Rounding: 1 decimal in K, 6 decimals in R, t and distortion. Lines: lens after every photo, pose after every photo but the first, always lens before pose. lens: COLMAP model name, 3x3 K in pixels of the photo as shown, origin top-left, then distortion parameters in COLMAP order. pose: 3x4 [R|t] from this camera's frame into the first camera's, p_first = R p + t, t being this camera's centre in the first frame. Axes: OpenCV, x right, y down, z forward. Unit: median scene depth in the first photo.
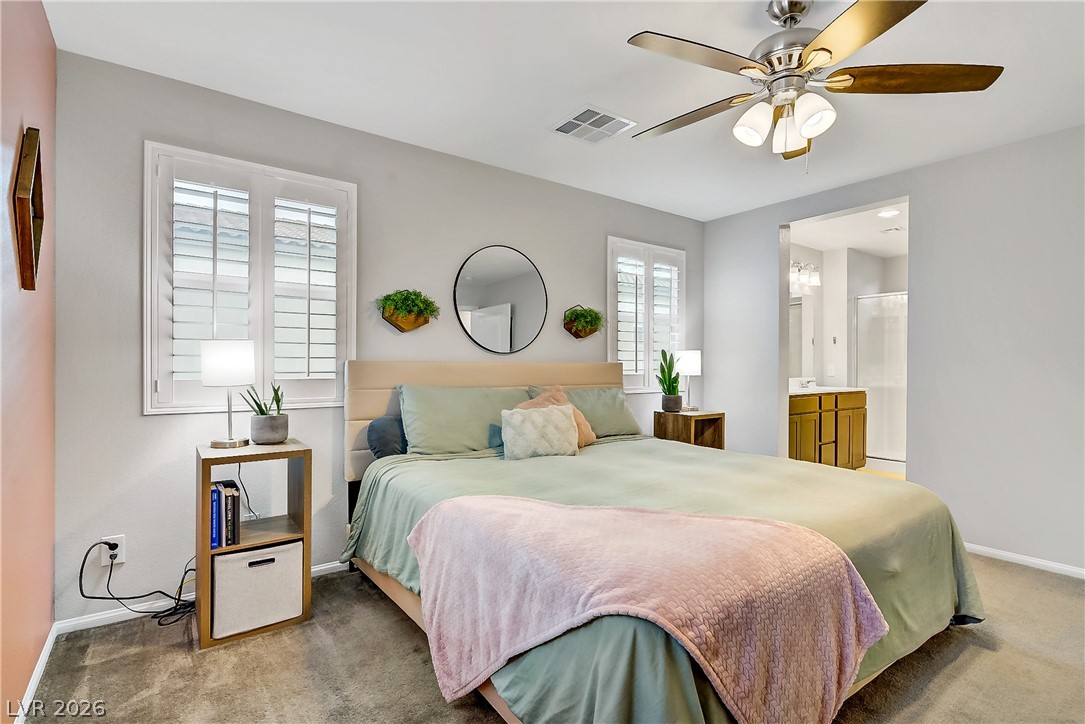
lens RADIAL K [[519.5, 0, 546.9], [0, 519.5, 363.2], [0, 0, 1]] dist [-0.039401, 0.001121]
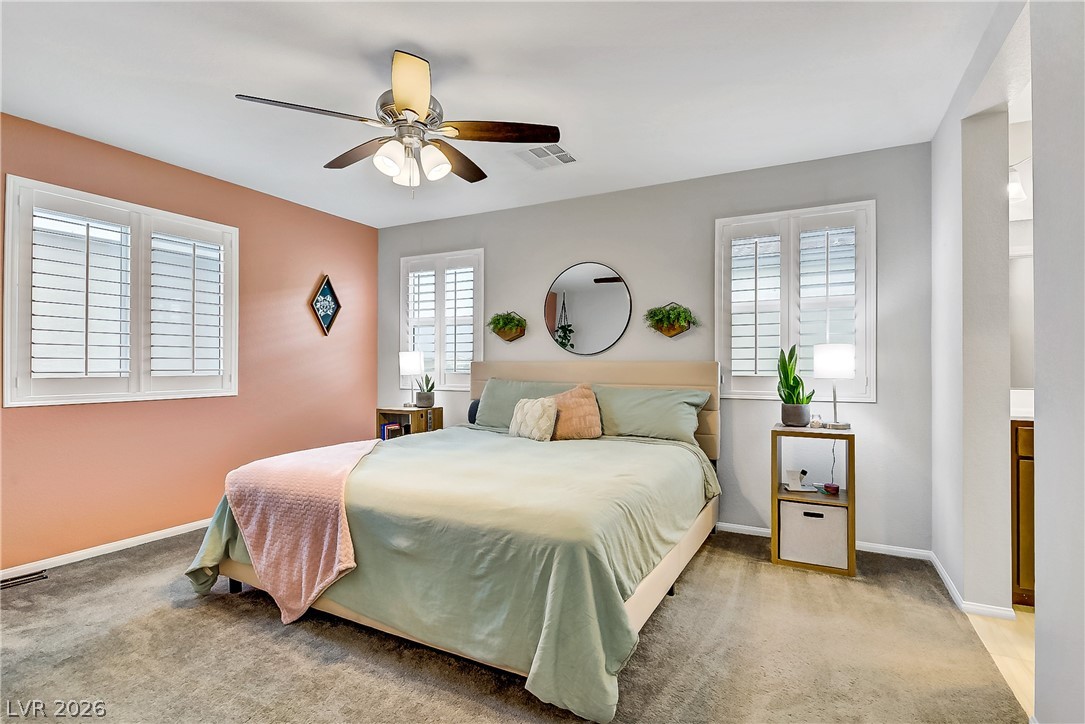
lens RADIAL K [[519.5, 0, 546.9], [0, 519.5, 363.2], [0, 0, 1]] dist [-0.039401, 0.001121]
pose [[0.431056, -0.015196, -0.902197, 1.113034], [-0.001578, 0.999844, -0.017595, 0.025154], [0.902324, 0.009008, 0.430965, 0.503704]]
